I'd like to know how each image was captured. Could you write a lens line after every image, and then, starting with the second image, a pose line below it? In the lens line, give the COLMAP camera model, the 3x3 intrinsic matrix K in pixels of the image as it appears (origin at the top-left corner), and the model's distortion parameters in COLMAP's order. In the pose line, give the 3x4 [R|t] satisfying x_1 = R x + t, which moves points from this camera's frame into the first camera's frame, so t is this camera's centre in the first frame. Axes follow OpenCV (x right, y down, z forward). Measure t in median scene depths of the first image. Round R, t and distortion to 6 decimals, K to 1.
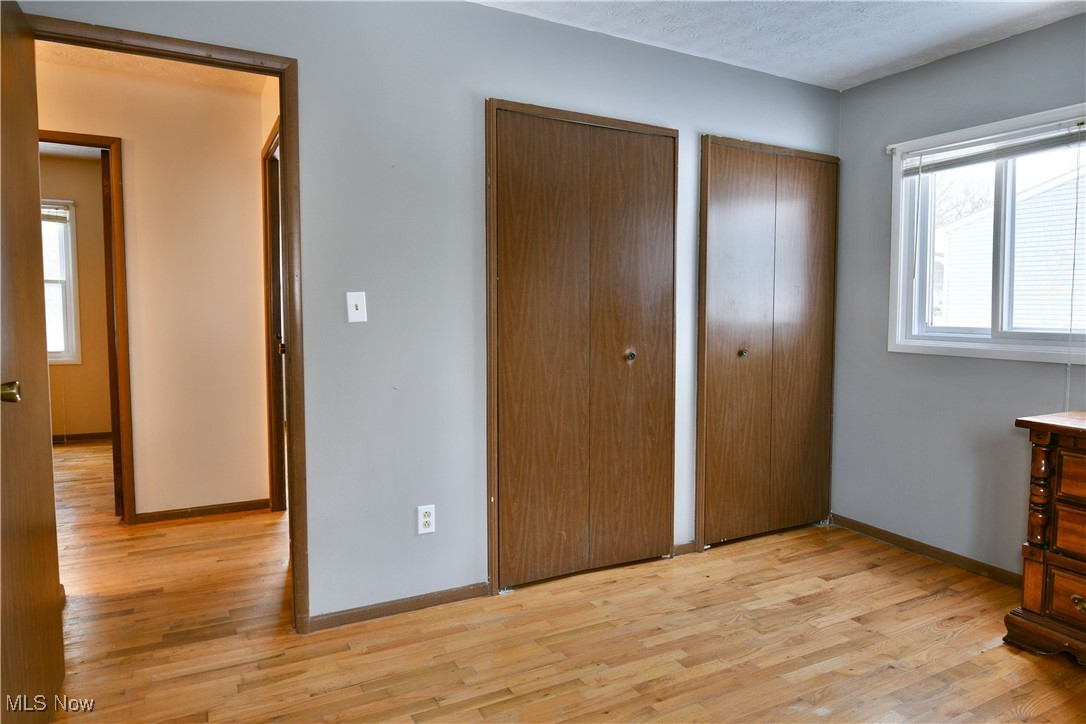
lens RADIAL K [[657.5, 0, 548.6], [0, 657.5, 353.1], [0, 0, 1]] dist [-0.012952, -0.005840]
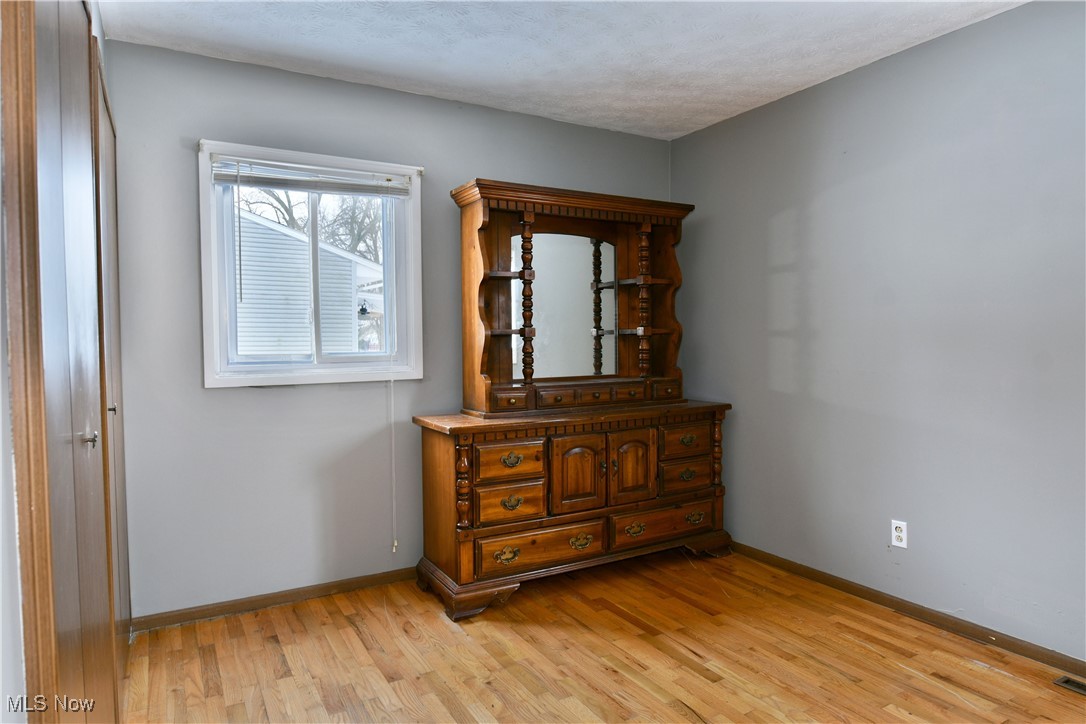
lens RADIAL K [[657.5, 0, 533.6], [0, 657.5, 351.9], [0, 0, 1]] dist [-0.012952, -0.005840]
pose [[-0.039968, -0.031461, 0.998706, -0.427861], [0.074943, 0.996595, 0.034393, -0.059154], [-0.996387, 0.076221, -0.037474, 0.813014]]
